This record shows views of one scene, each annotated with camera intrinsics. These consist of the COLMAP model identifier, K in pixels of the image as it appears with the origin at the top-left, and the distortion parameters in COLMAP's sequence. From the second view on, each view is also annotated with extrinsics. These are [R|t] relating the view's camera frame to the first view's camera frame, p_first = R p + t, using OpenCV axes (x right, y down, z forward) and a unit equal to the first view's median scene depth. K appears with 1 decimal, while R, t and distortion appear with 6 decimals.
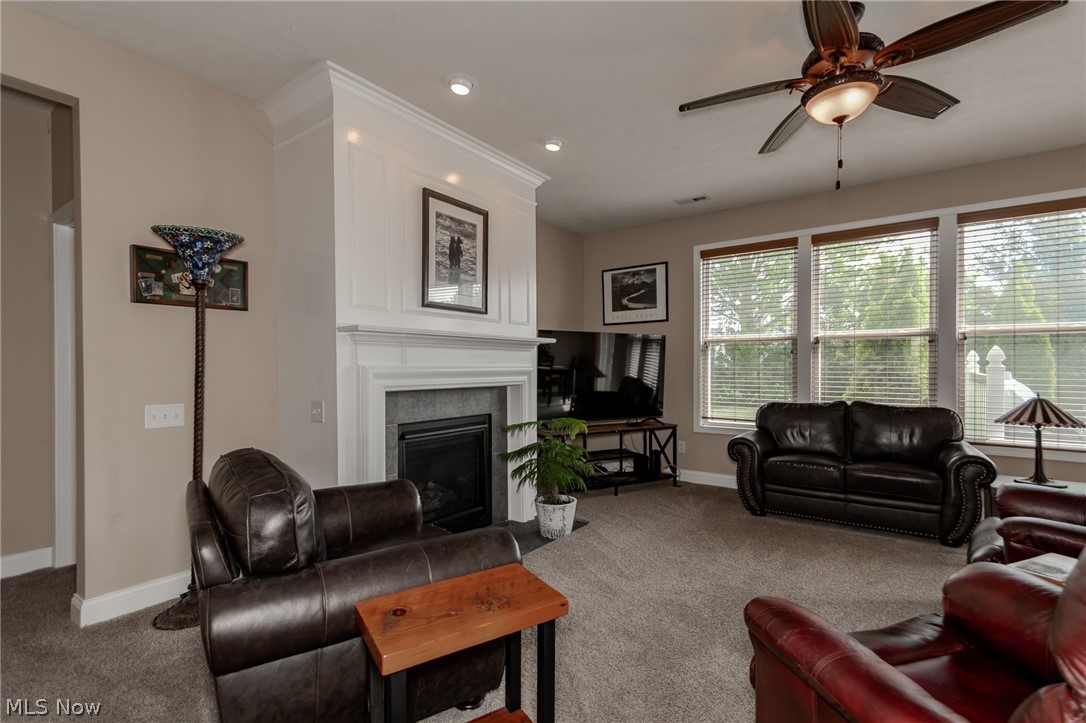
lens RADIAL K [[491.9, 0, 543.0], [0, 491.9, 361.5], [0, 0, 1]] dist [0.009970, 0.000136]
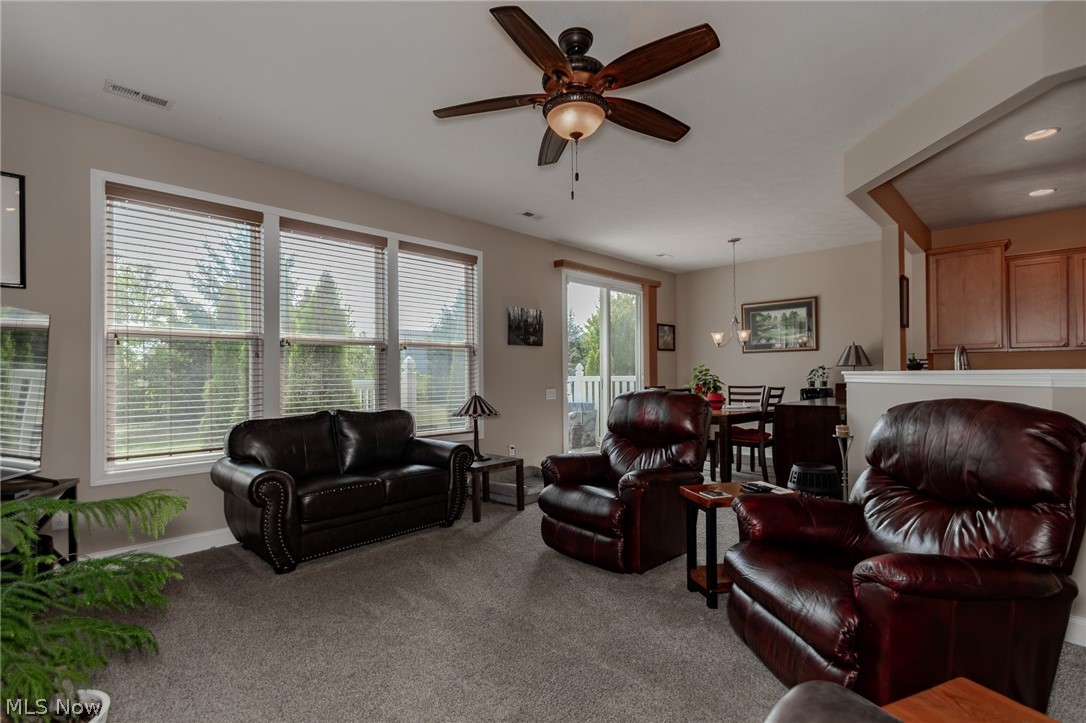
lens RADIAL K [[507.1, 0, 536.4], [0, 507.1, 365.9], [0, 0, 1]] dist [-0.004010, -0.000727]
pose [[0.148400, 0.019280, 0.988740, -0.301767], [0.001702, 0.999803, -0.019752, 0.019195], [-0.988926, 0.004614, 0.148338, 0.573196]]
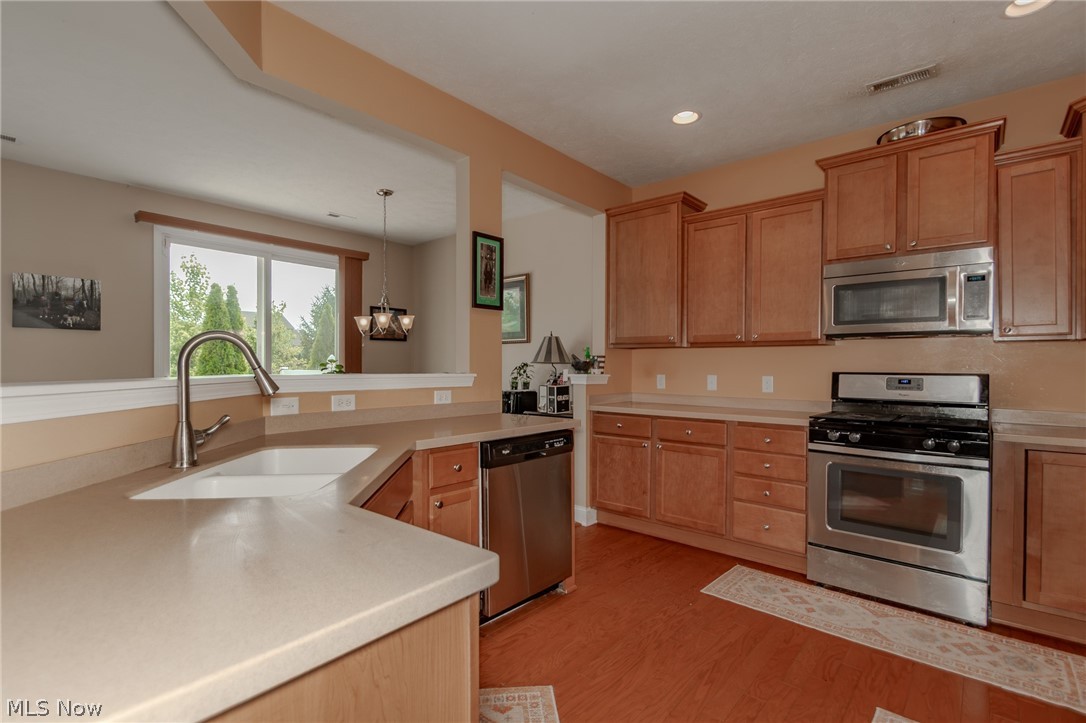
lens RADIAL K [[507.1, 0, 536.4], [0, 507.1, 365.9], [0, 0, 1]] dist [-0.004010, -0.000727]
pose [[0.074490, 0.002465, 0.997219, 0.233334], [-0.011135, 0.999937, -0.001640, -0.004184], [-0.997160, -0.010982, 0.074513, -0.313900]]
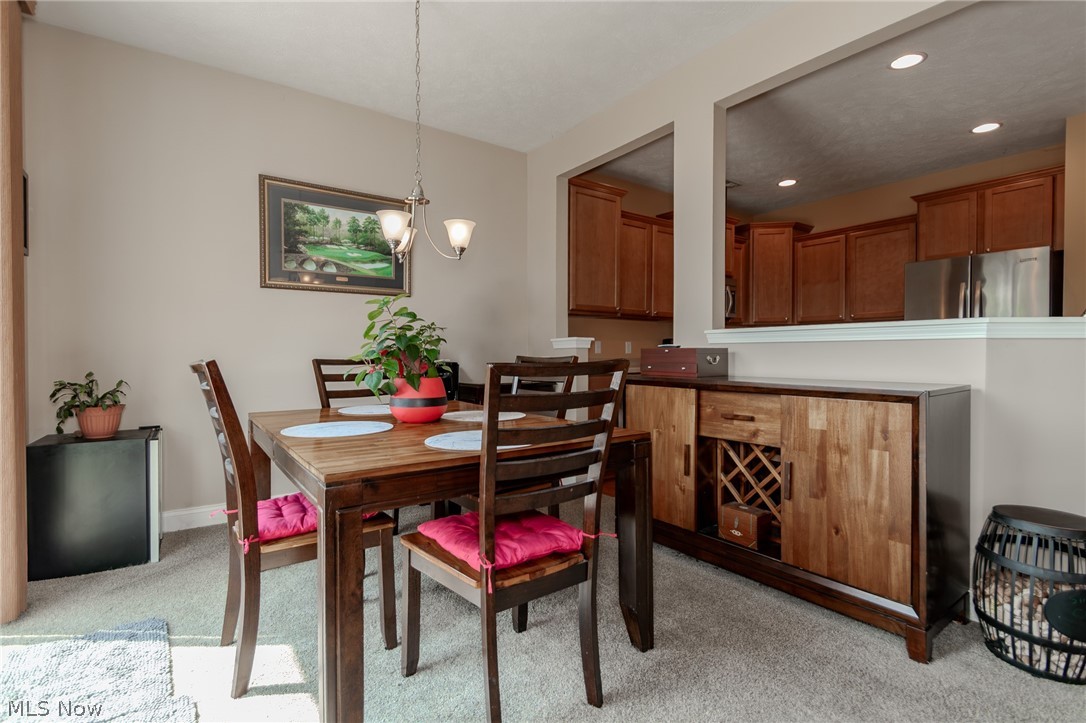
lens RADIAL K [[517.7, 0, 543.0], [0, 517.7, 361.5], [0, 0, 1]] dist [0.001212, -0.000123]
pose [[-0.952304, -0.004714, 0.305115, 1.113267], [-0.001099, 0.999927, 0.012020, 0.050340], [-0.305149, 0.011111, -0.952240, 0.782154]]
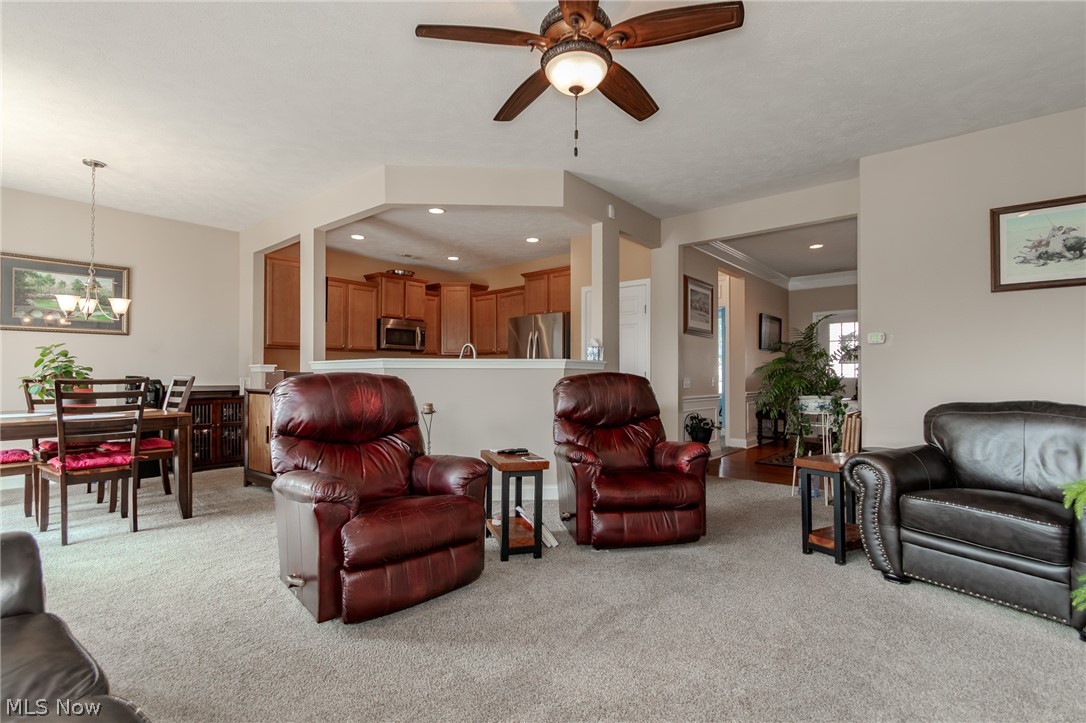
lens RADIAL K [[512.2, 0, 546.7], [0, 512.2, 373.2], [0, 0, 1]] dist [-0.008757, -0.001418]
pose [[-0.997730, 0.002121, 0.067313, 0.366725], [0.001505, 0.999957, -0.009195, 0.055861], [-0.067330, -0.009073, -0.997690, 1.253964]]
